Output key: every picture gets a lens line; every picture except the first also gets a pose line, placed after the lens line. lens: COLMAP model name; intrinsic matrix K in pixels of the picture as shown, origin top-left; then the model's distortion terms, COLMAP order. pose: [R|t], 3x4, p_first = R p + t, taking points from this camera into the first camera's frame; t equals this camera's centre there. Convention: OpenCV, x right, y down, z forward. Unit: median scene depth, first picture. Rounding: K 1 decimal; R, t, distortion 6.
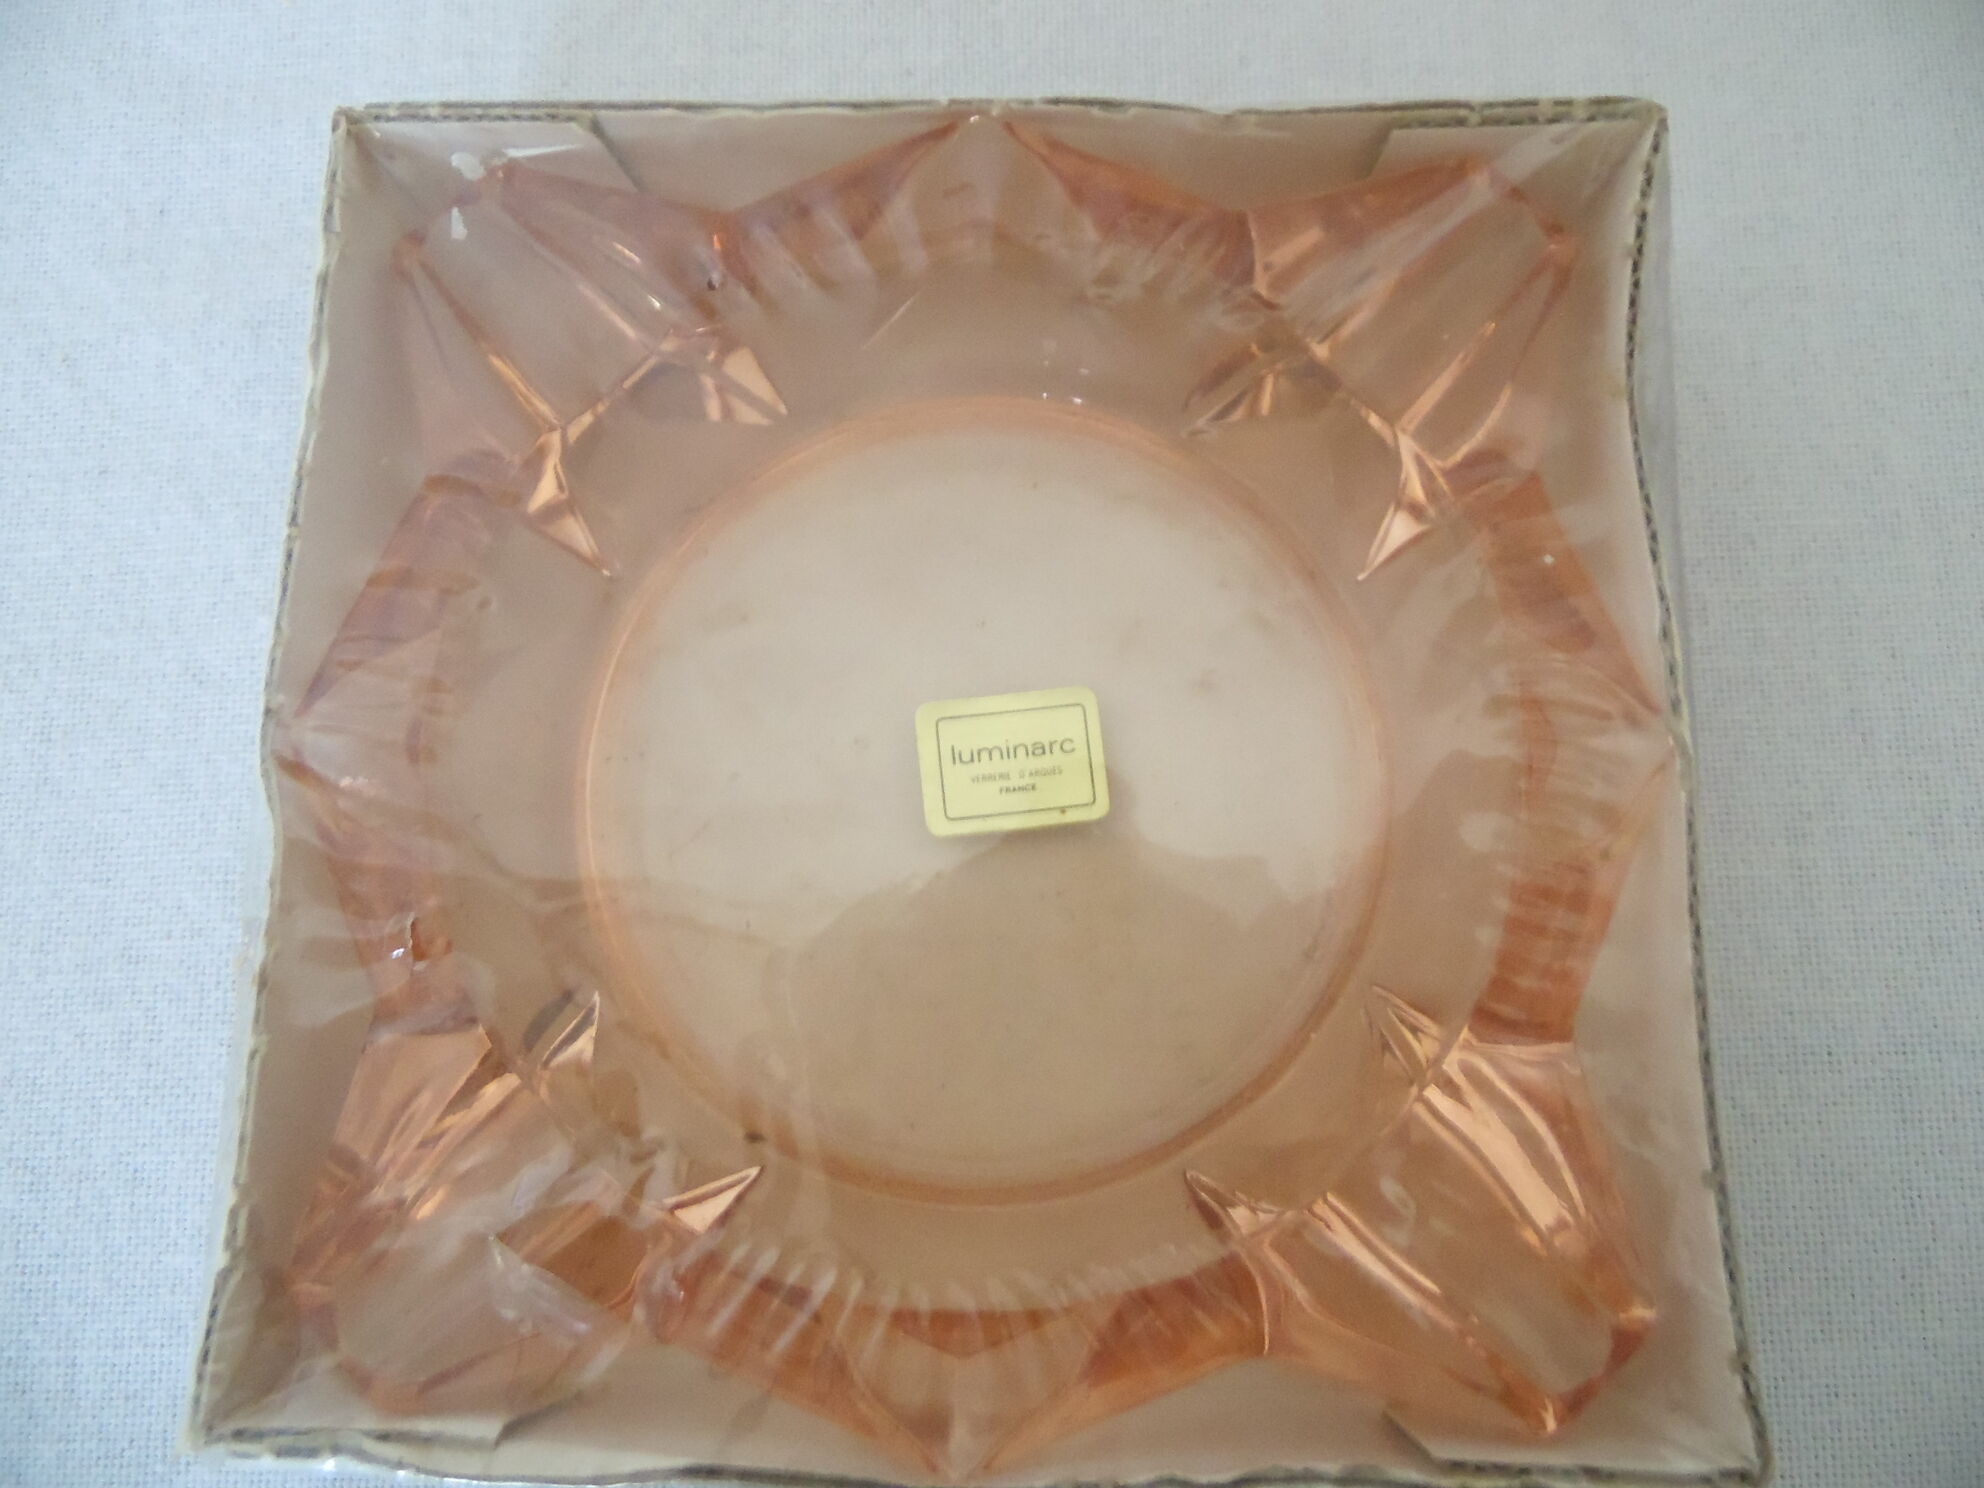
lens RADIAL K [[1505.6, 0, 989.7], [0, 1505.6, 758.5], [0, 0, 1]] dist [0.001002, -0.015044]
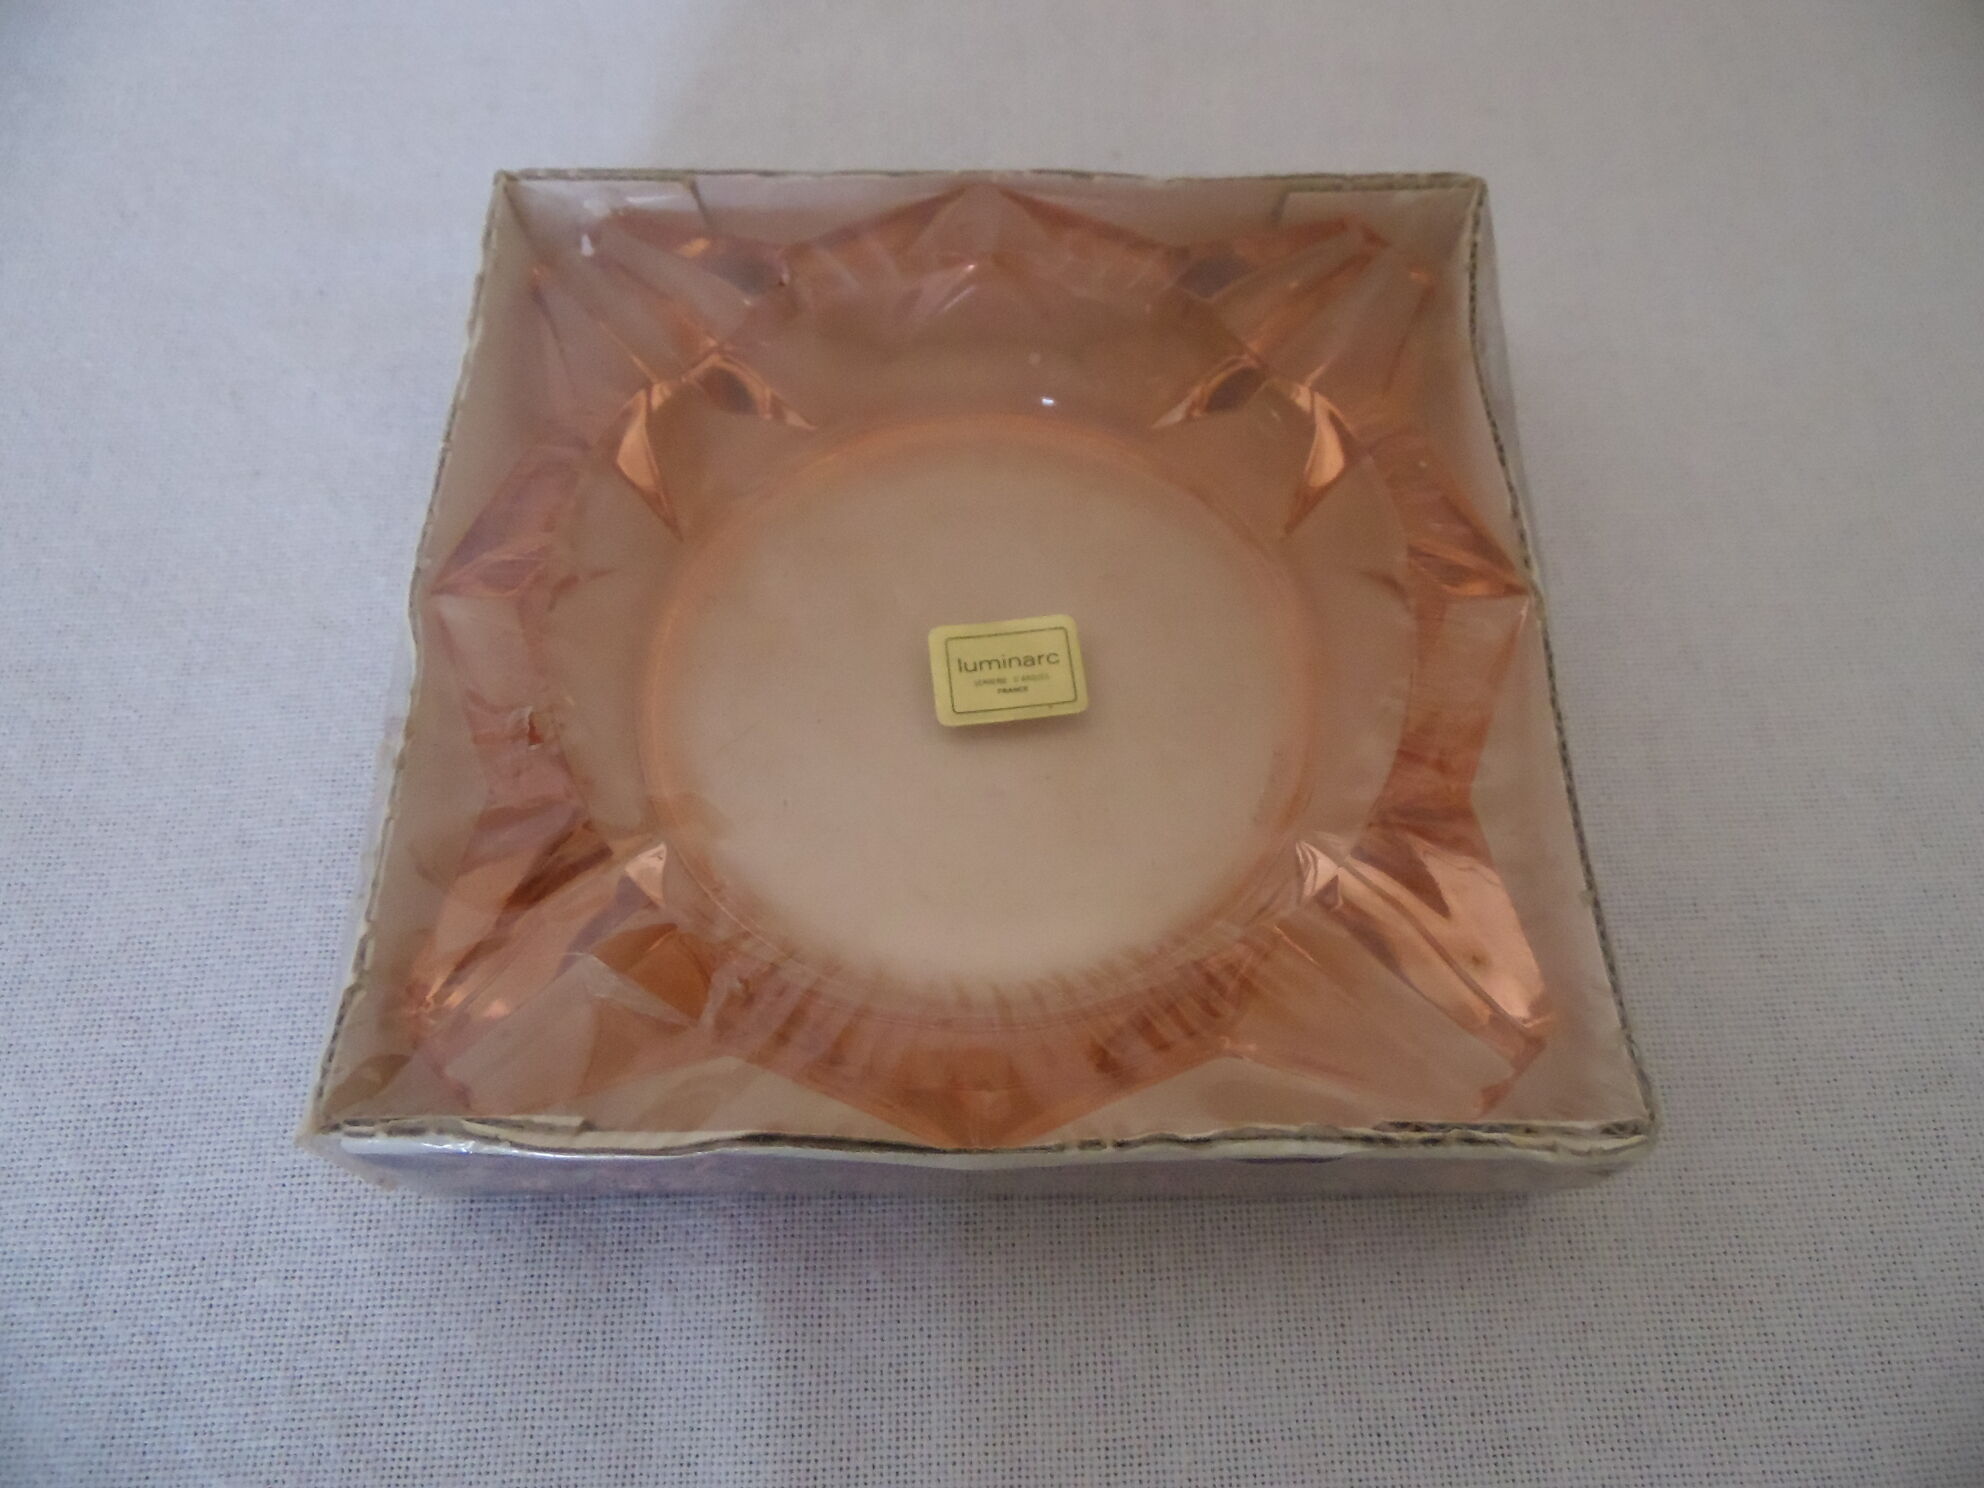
lens RADIAL K [[1505.6, 0, 989.7], [0, 1505.6, 758.5], [0, 0, 1]] dist [0.001002, -0.015044]
pose [[0.999213, 0.004340, 0.039424, -0.052575], [0.005405, 0.969819, -0.243765, 0.408093], [-0.039292, 0.243786, 0.969033, -0.180654]]
